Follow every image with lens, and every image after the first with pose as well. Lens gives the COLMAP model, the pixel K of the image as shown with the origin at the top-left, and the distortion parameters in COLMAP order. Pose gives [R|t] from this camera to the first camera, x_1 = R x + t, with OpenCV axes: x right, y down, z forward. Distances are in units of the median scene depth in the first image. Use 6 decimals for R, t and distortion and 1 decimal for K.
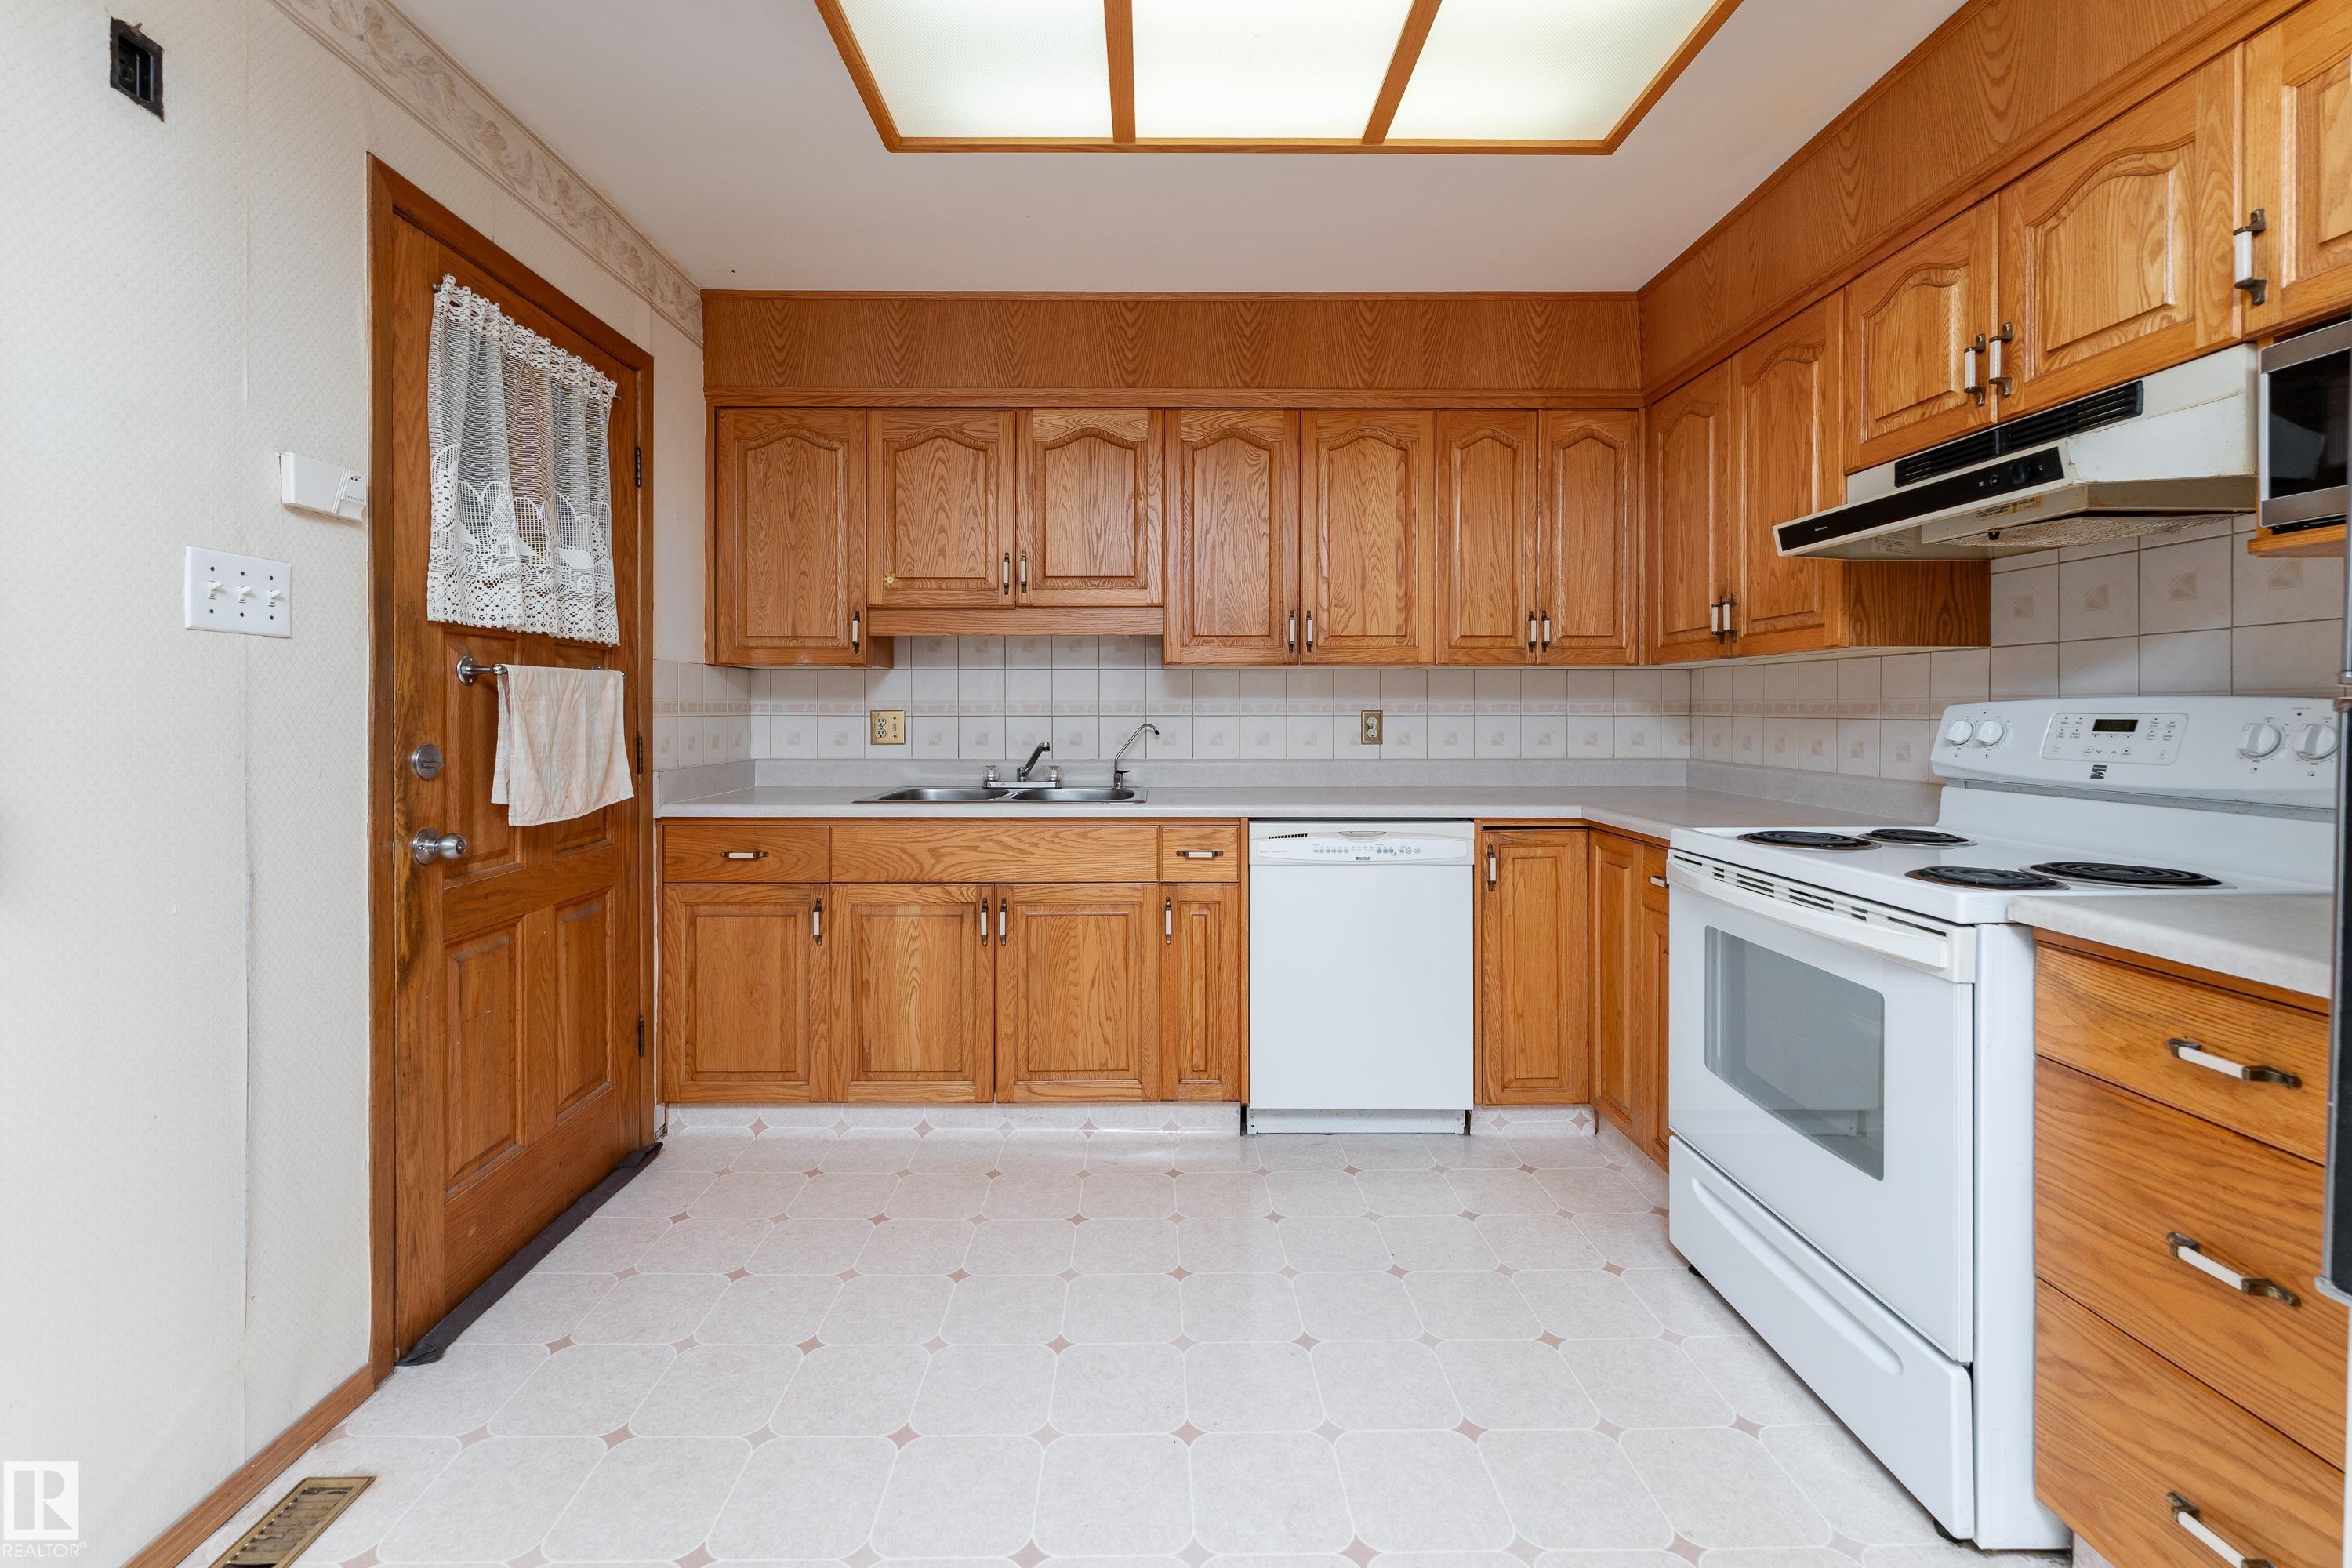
lens RADIAL K [[968.0, 0, 1177.7], [0, 968.0, 711.9], [0, 0, 1]] dist [0.000203, 0.000340]
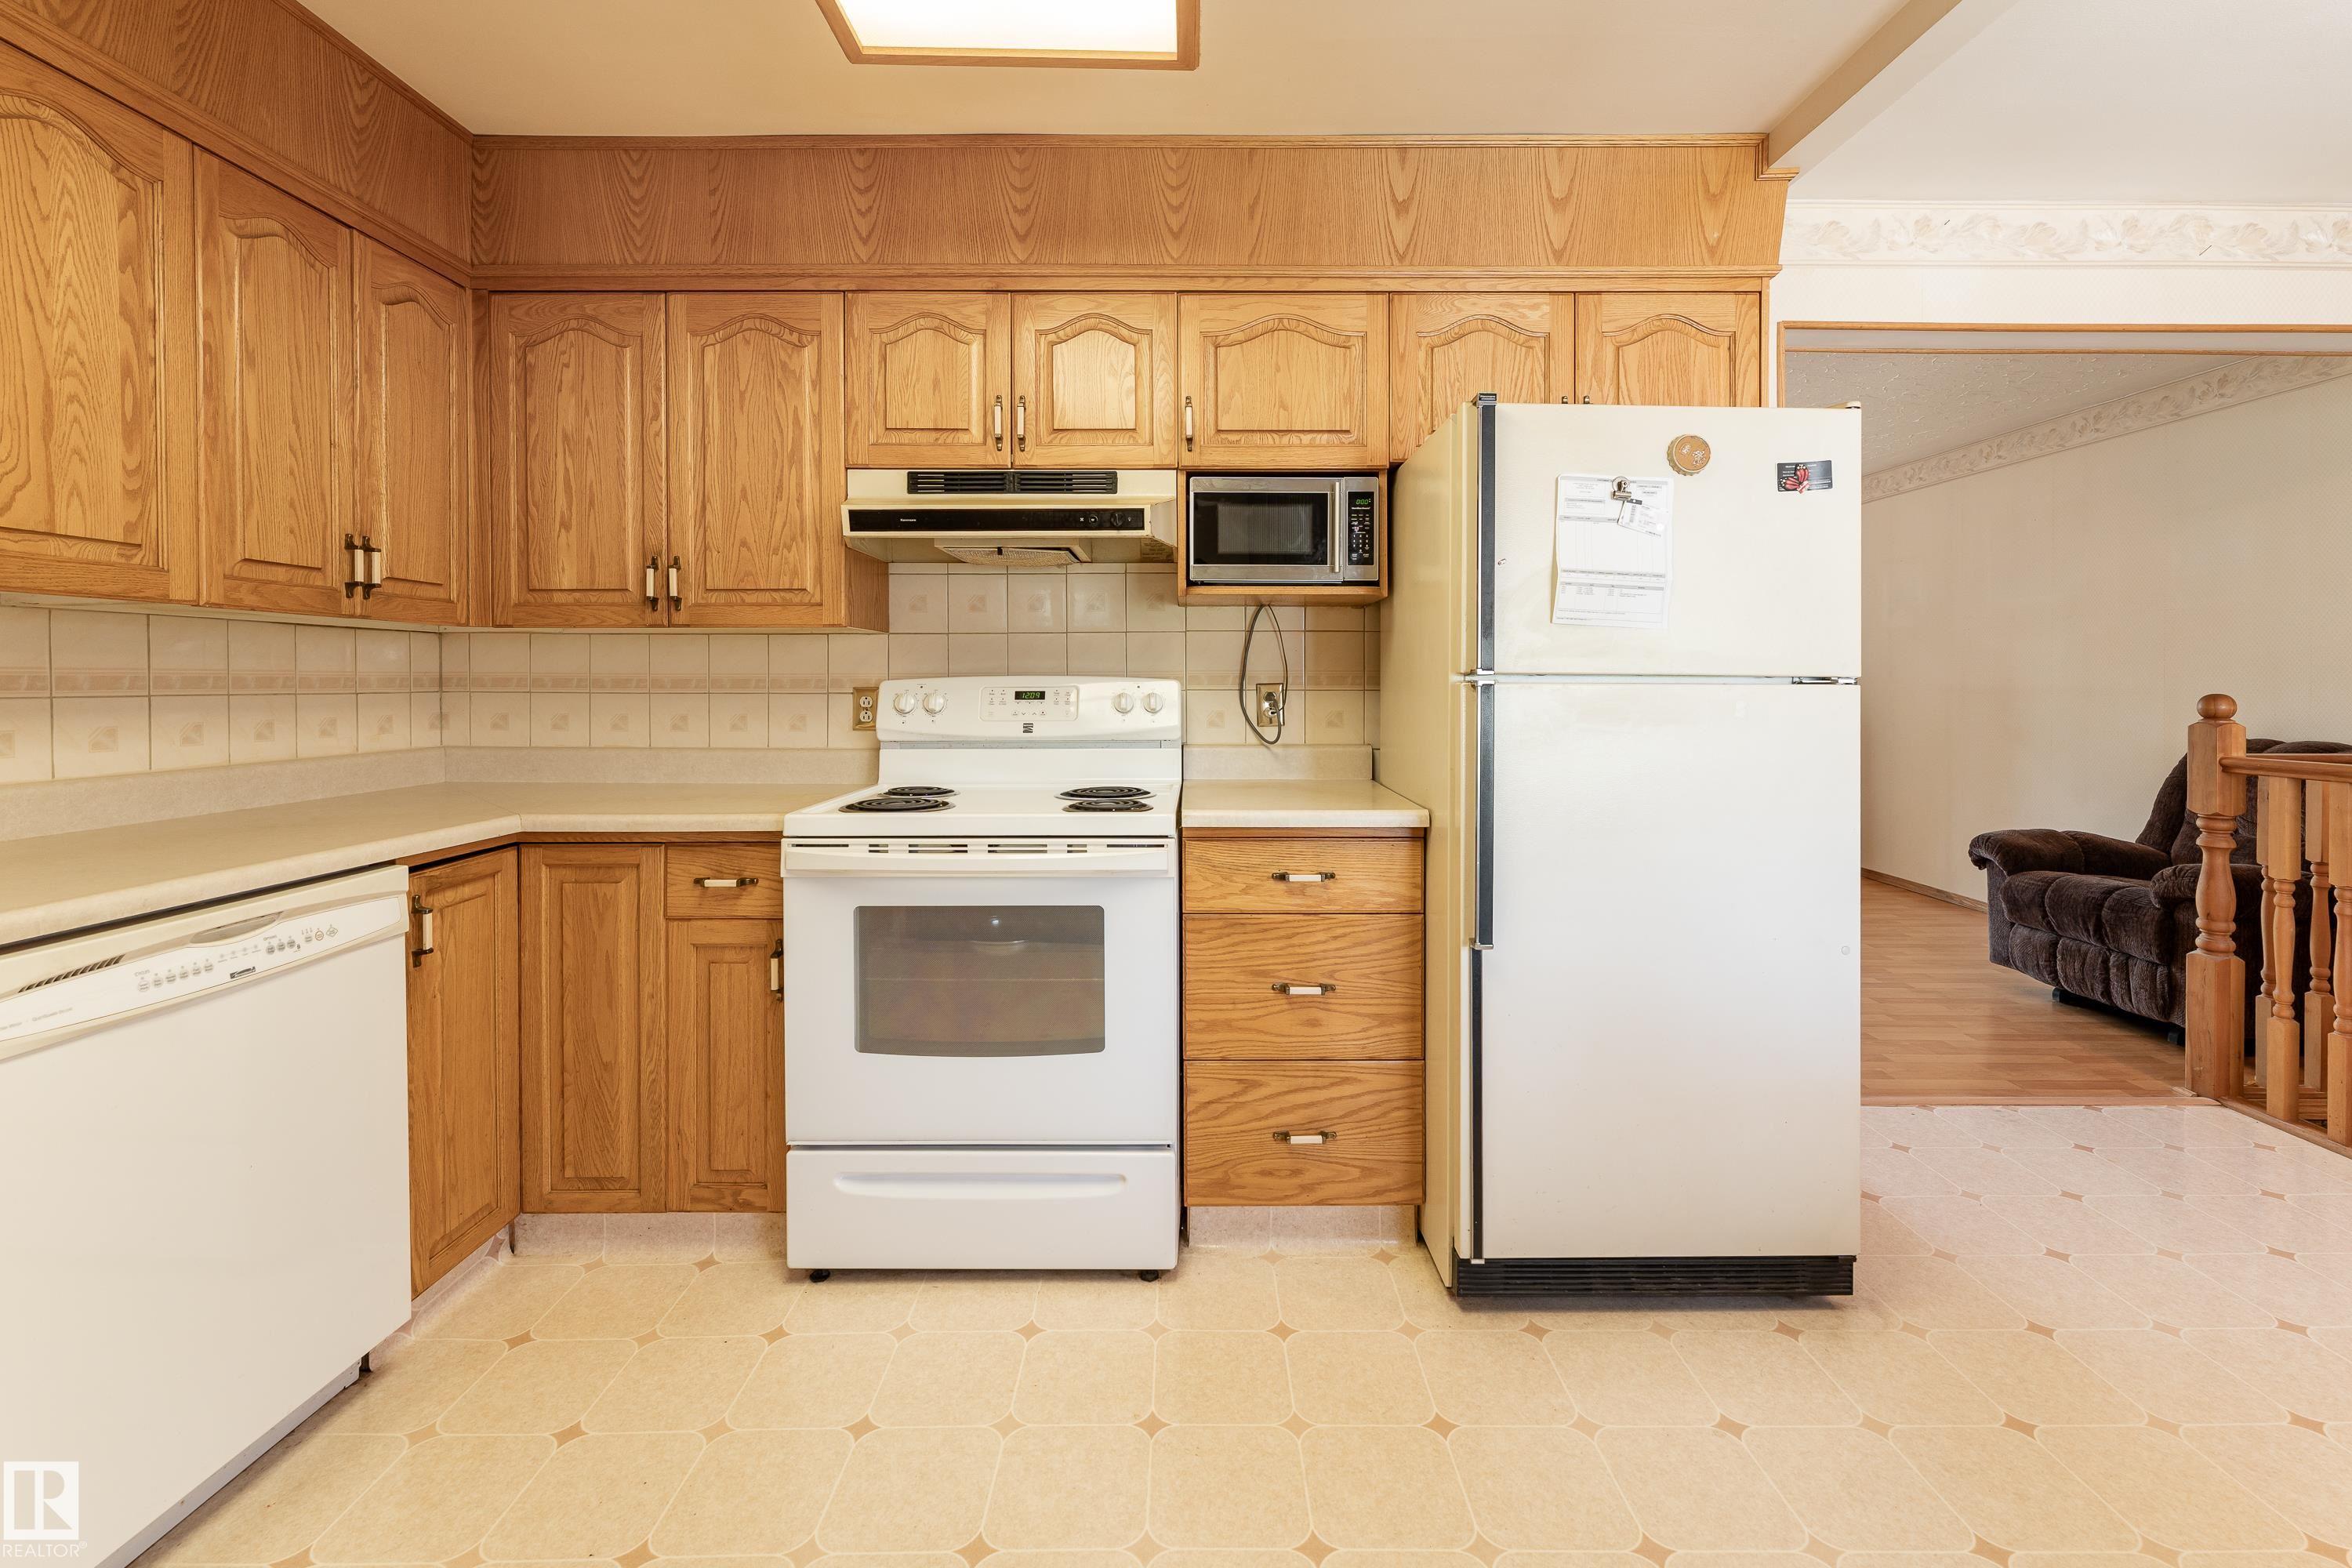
lens RADIAL K [[968.0, 0, 1190.8], [0, 968.0, 690.1], [0, 0, 1]] dist [0.000203, 0.000340]
pose [[0.032394, -0.008829, 0.999436, -0.311318], [0.002446, 0.999959, 0.008754, -0.004014], [-0.999472, 0.002161, 0.032414, 0.473962]]
